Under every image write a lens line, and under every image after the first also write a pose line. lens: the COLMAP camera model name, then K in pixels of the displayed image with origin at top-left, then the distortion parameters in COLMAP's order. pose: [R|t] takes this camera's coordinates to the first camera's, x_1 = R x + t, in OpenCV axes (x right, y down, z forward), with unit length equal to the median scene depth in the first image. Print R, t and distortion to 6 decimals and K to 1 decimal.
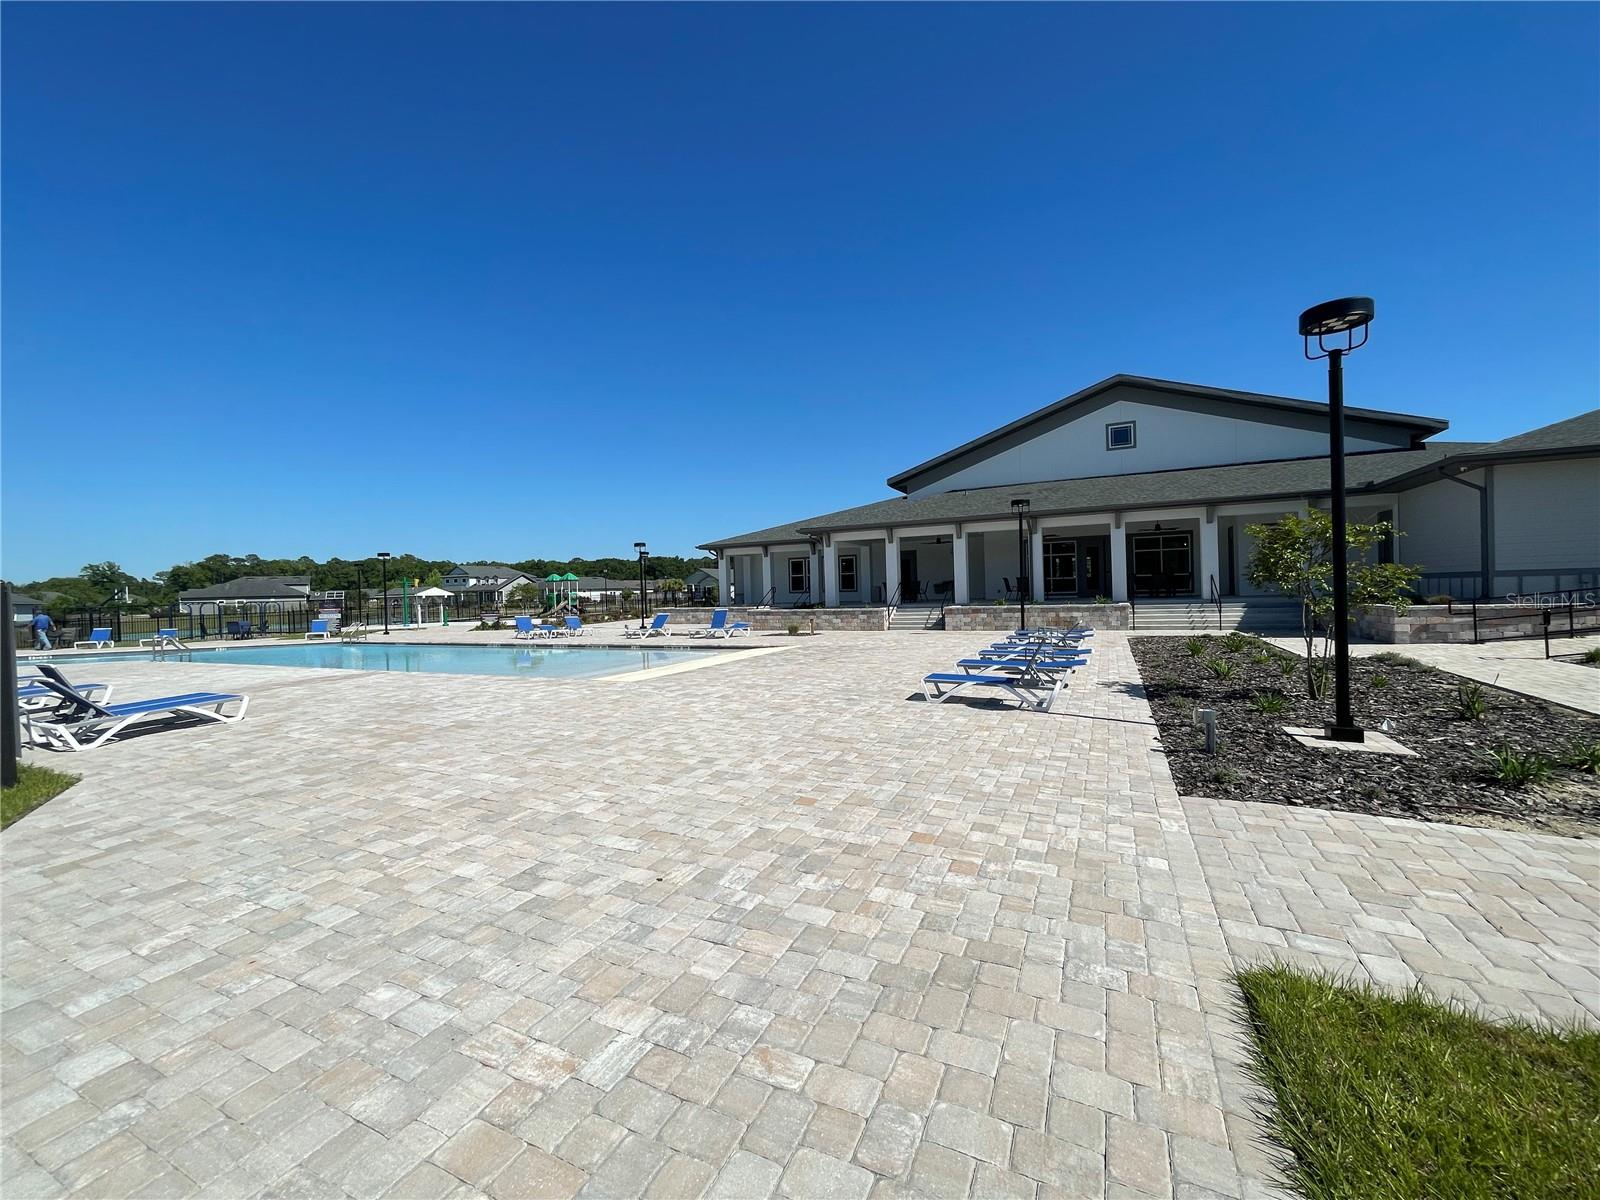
lens RADIAL K [[644.4, 0, 800.0], [0, 644.4, 600.0], [0, 0, 1]] dist [0.000355, 0.000137]
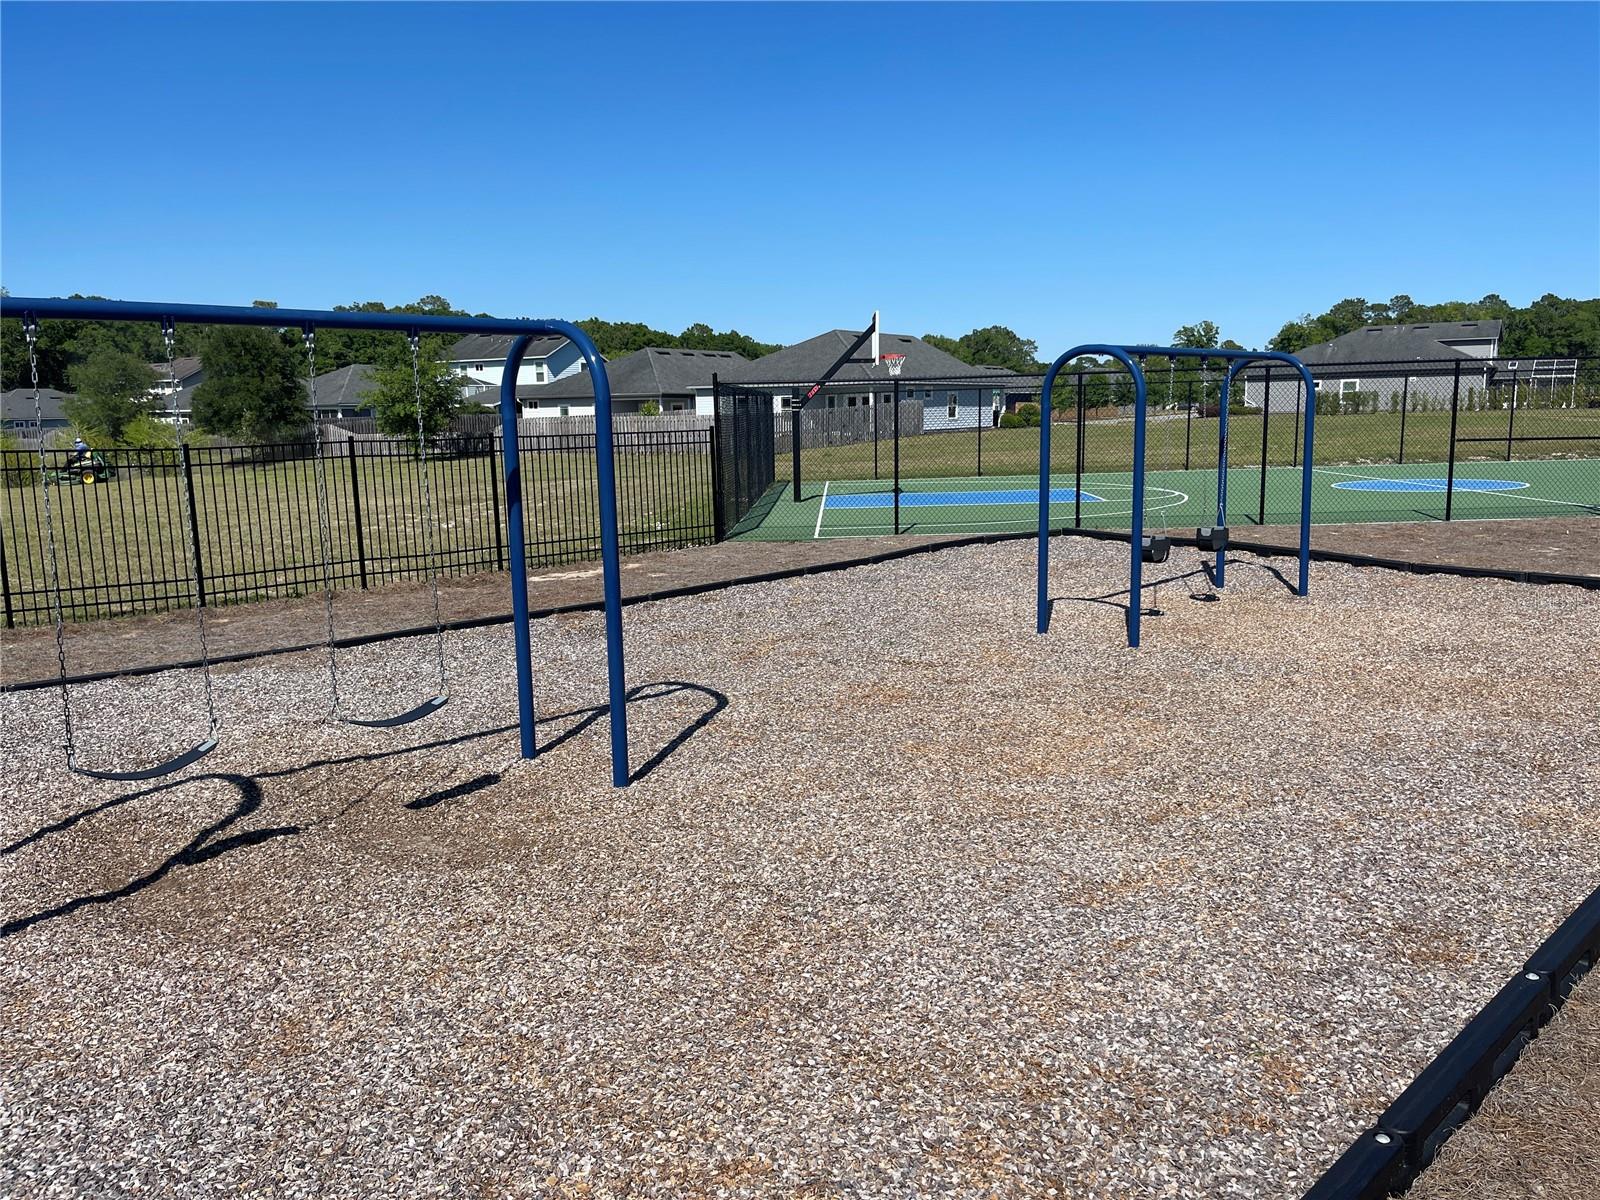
lens RADIAL K [[1193.9, 0, 800.0], [0, 1193.9, 600.0], [0, 0, 1]] dist [0.054130, -0.087261]
pose [[0.395430, 0.164634, -0.903621, -0.122943], [-0.004477, 0.984139, 0.177344, 0.002065], [0.918485, -0.066082, 0.389895, 0.159961]]
